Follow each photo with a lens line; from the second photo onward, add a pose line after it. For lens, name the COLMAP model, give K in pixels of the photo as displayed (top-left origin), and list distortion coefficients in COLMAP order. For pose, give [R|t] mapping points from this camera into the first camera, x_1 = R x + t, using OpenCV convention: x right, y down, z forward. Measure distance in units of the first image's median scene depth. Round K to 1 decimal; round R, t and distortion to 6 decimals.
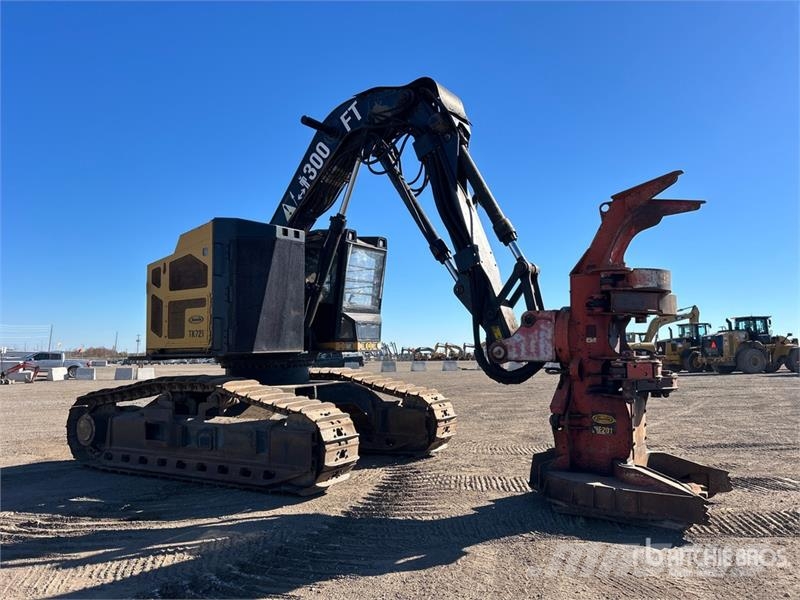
lens RADIAL K [[607.2, 0, 393.6], [0, 607.2, 300.3], [0, 0, 1]] dist [0.060941, -0.076840]
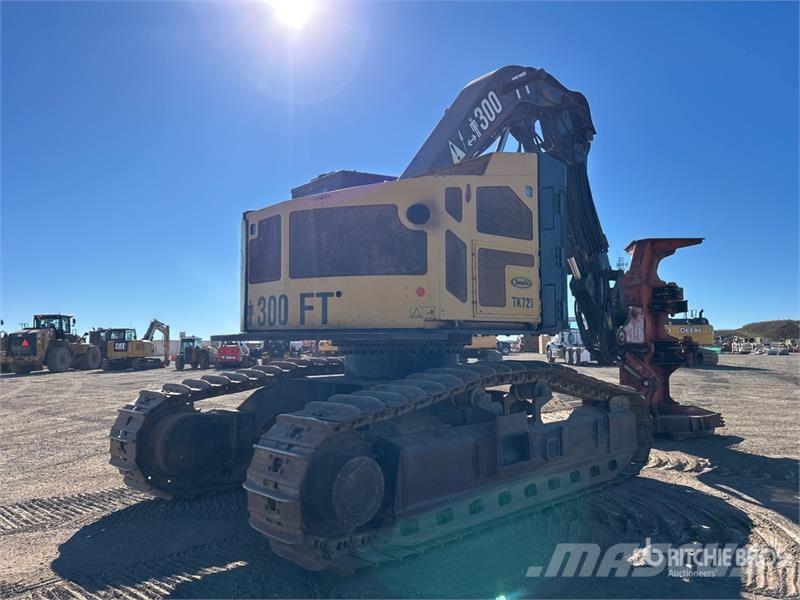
lens RADIAL K [[607.2, 0, 393.6], [0, 607.2, 300.3], [0, 0, 1]] dist [0.060941, -0.076840]
pose [[0.268122, 0.078833, 0.960154, -0.965978], [-0.074241, 0.995373, -0.060993, 0.098487], [-0.960520, -0.054929, 0.272735, 0.882392]]
